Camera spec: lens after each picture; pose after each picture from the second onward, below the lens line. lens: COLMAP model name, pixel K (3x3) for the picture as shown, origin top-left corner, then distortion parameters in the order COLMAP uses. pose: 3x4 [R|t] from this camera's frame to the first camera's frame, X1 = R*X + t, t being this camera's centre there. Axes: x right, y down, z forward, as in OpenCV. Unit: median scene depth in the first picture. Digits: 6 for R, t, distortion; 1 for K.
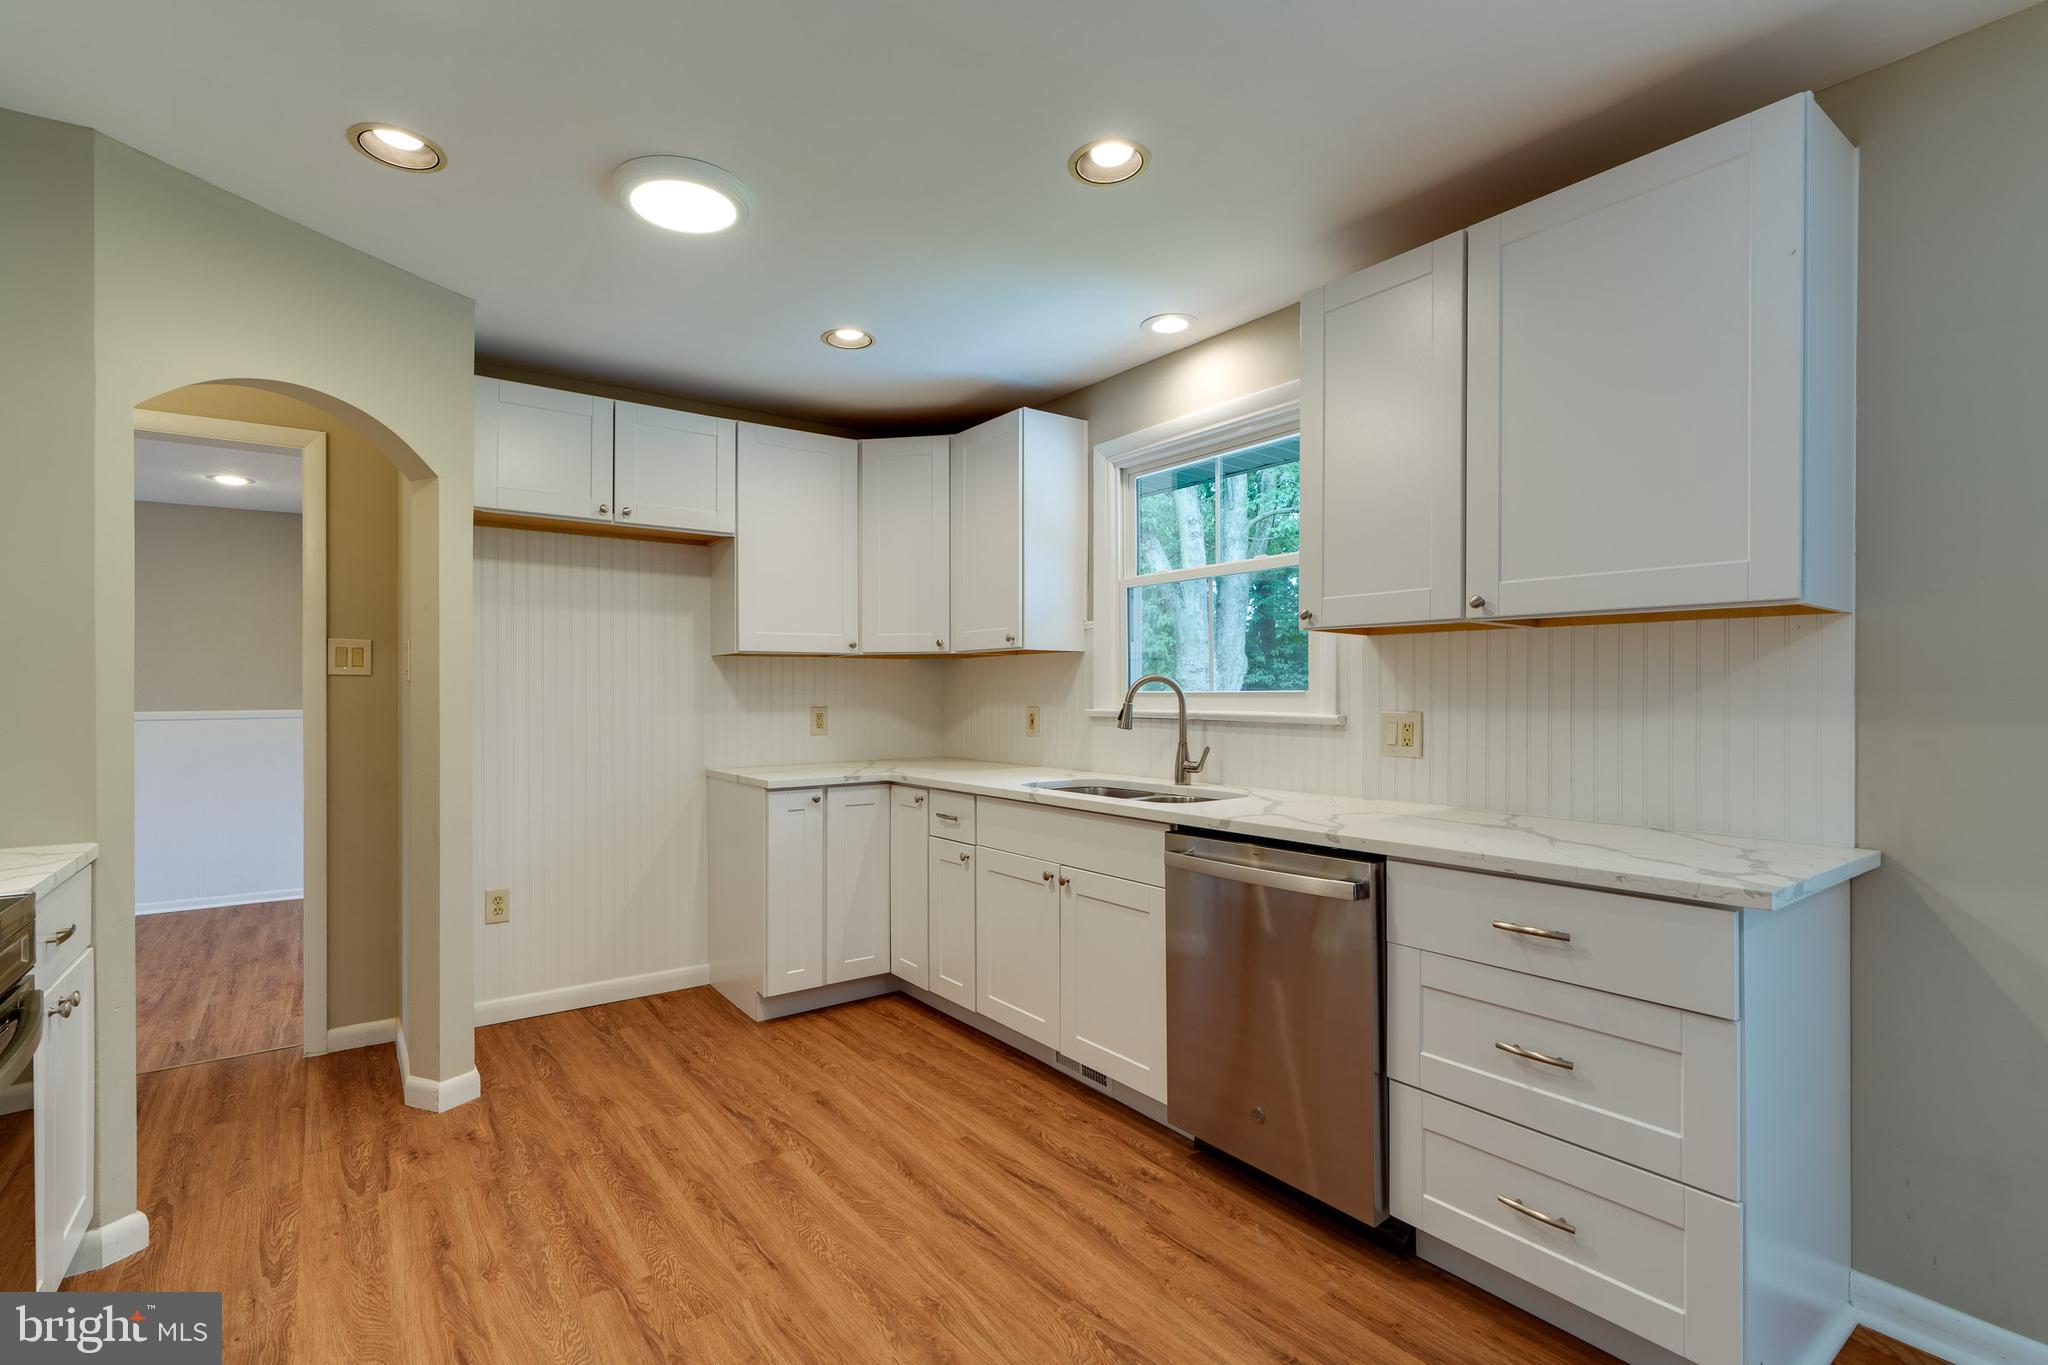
lens RADIAL K [[937.6, 0, 989.8], [0, 937.6, 689.5], [0, 0, 1]] dist [-0.002942, 0.000005]
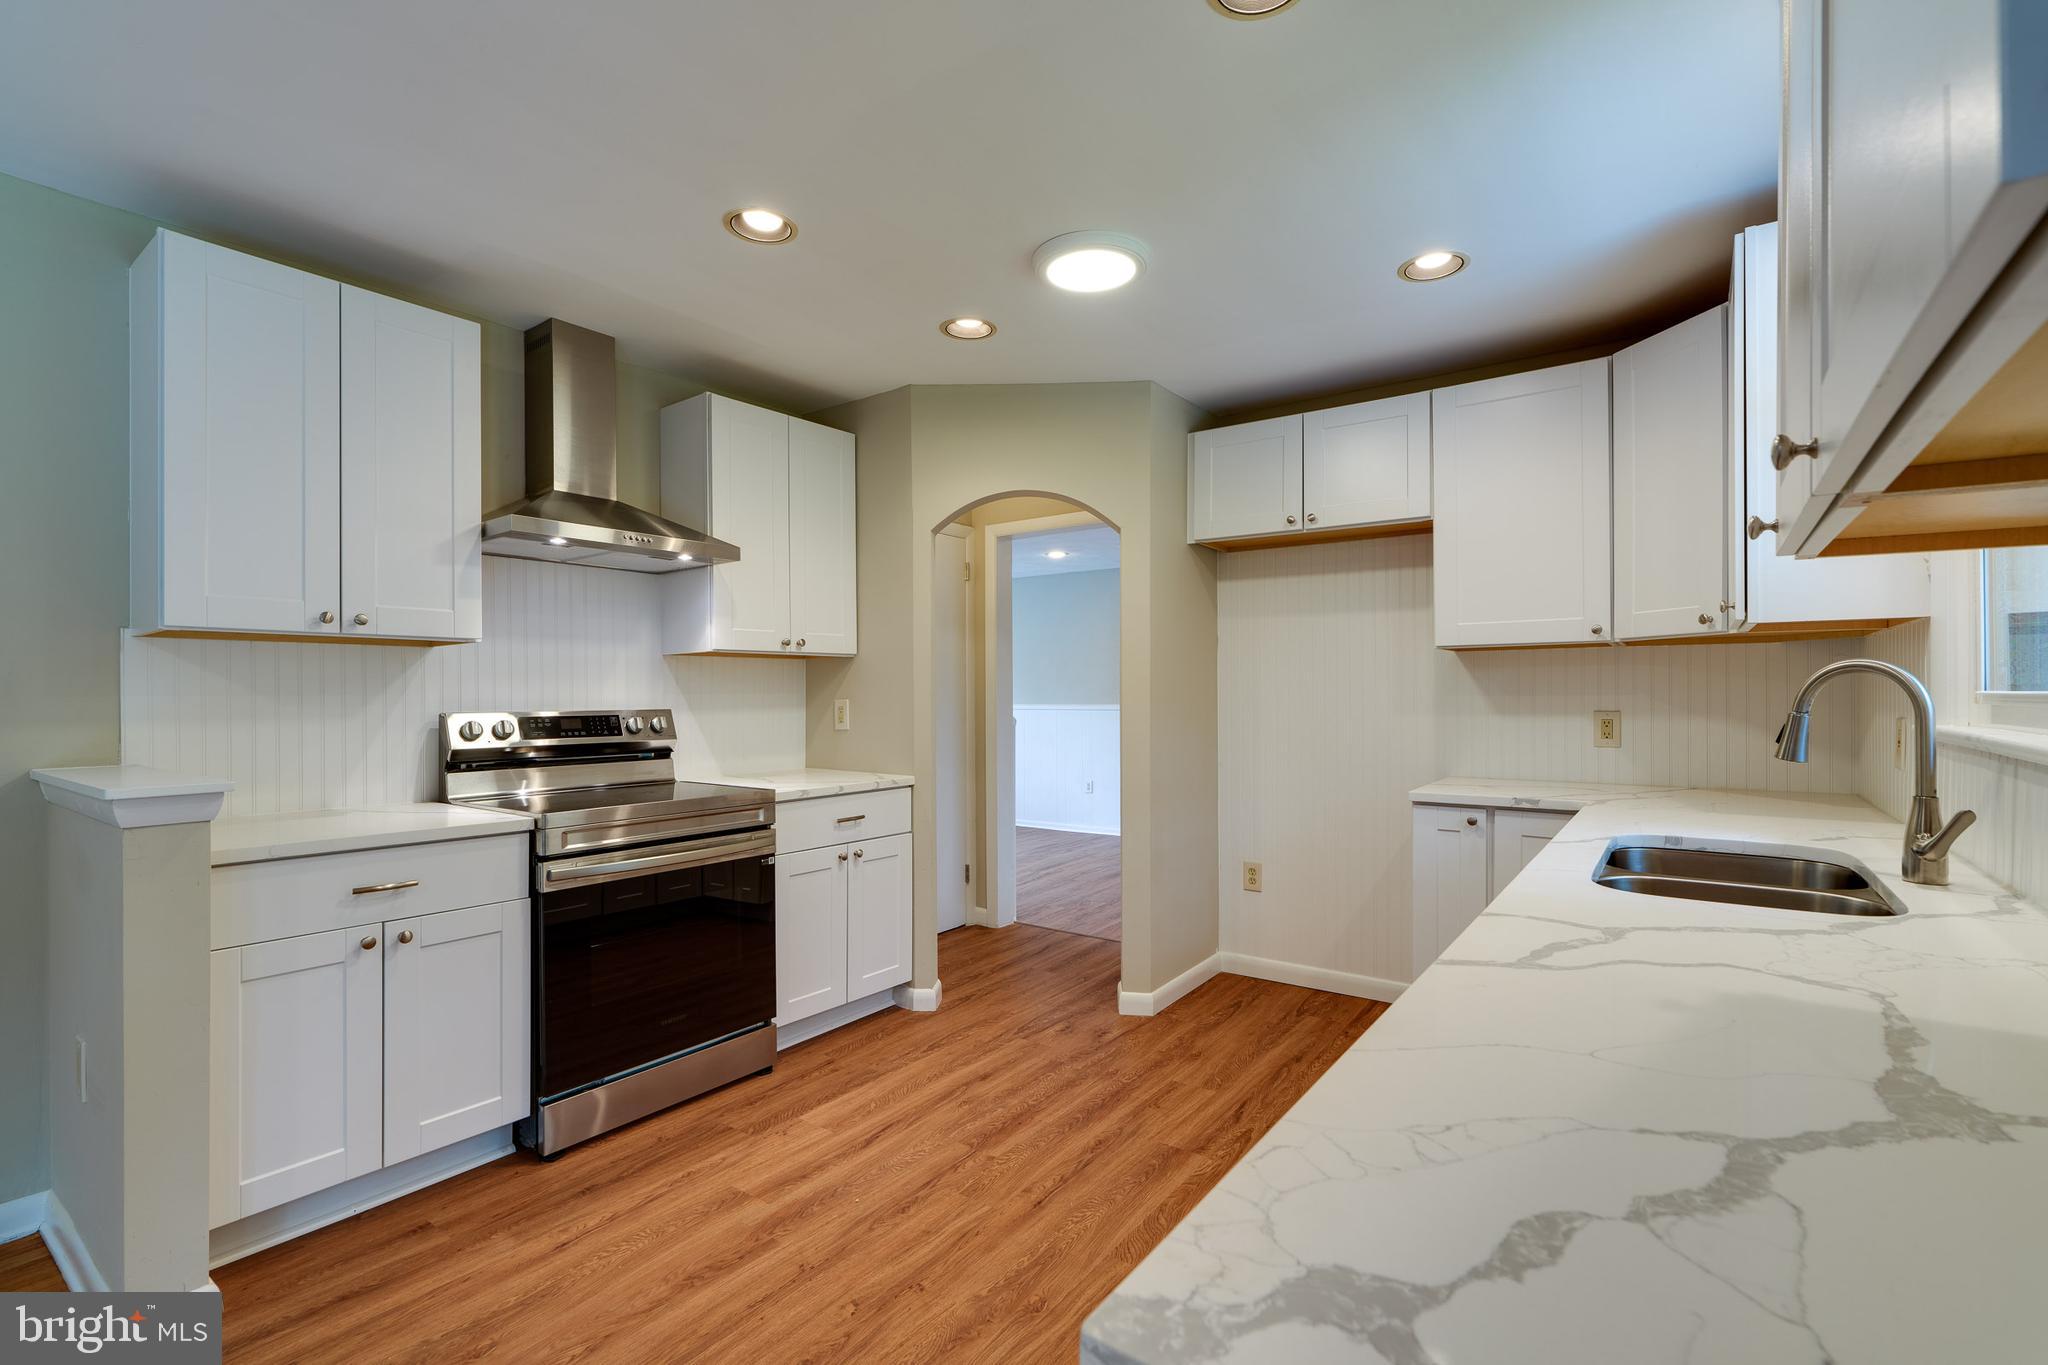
lens RADIAL K [[921.1, 0, 1014.4], [0, 921.1, 700.1], [0, 0, 1]] dist [-0.003210, 0.000281]
pose [[0.312809, 0.008471, -0.949778, 0.583738], [0.005738, 0.999925, 0.010808, -0.001873], [0.949799, -0.008830, 0.312737, 0.459581]]
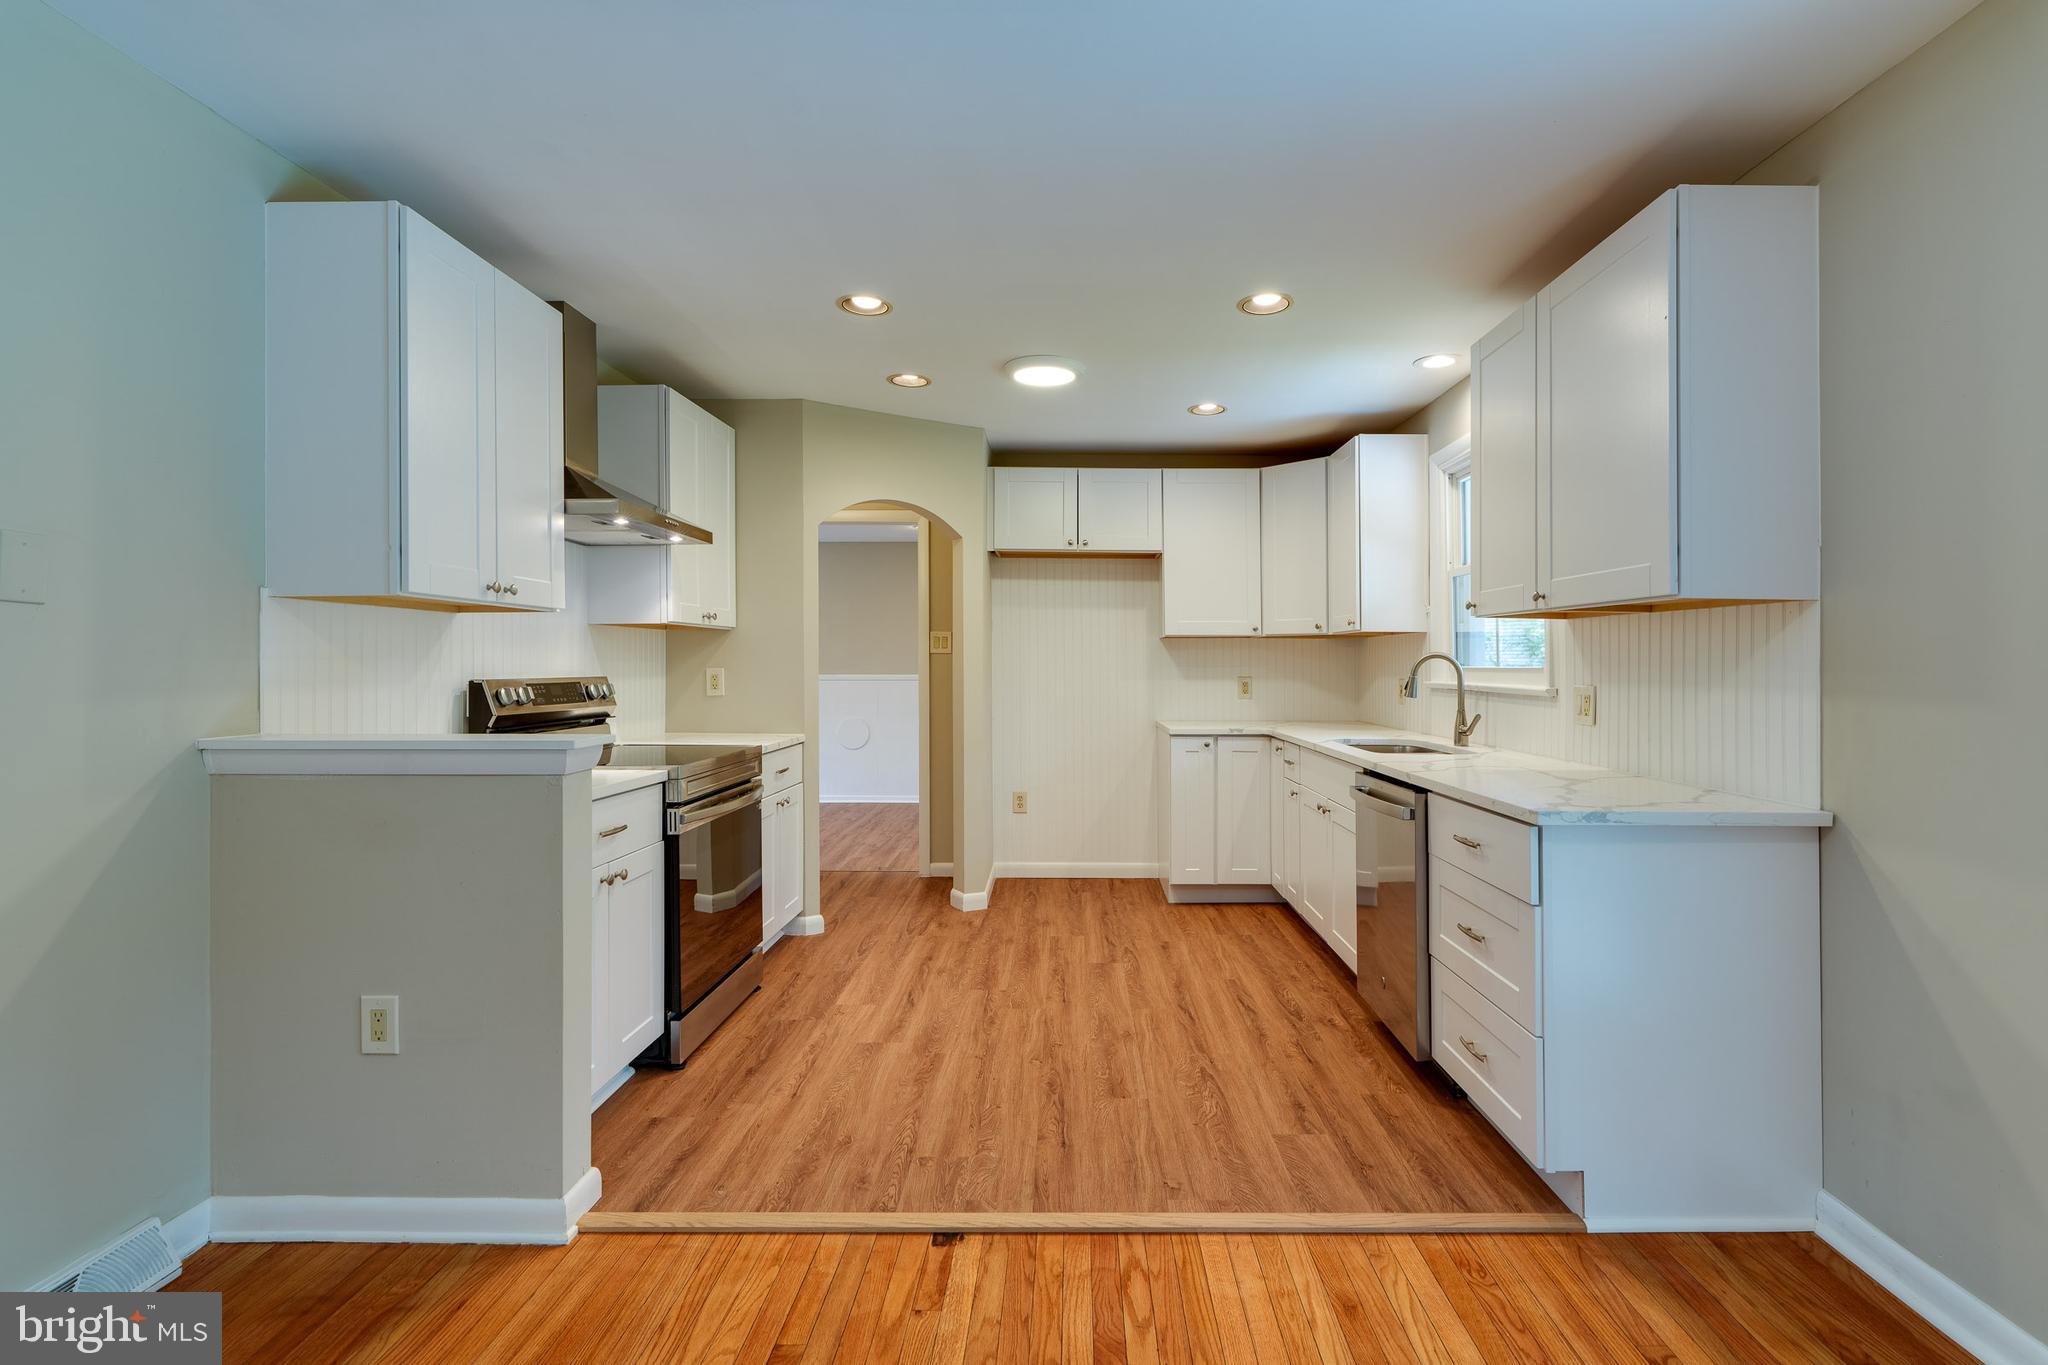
lens RADIAL K [[947.5, 0, 1063.2], [0, 947.5, 663.6], [0, 0, 1]] dist [-0.003009, -0.000100]
pose [[0.812921, 0.004324, -0.582358, 0.557886], [-0.003698, 0.999991, 0.002263, -0.002698], [0.582362, 0.000314, 0.812929, -0.293311]]
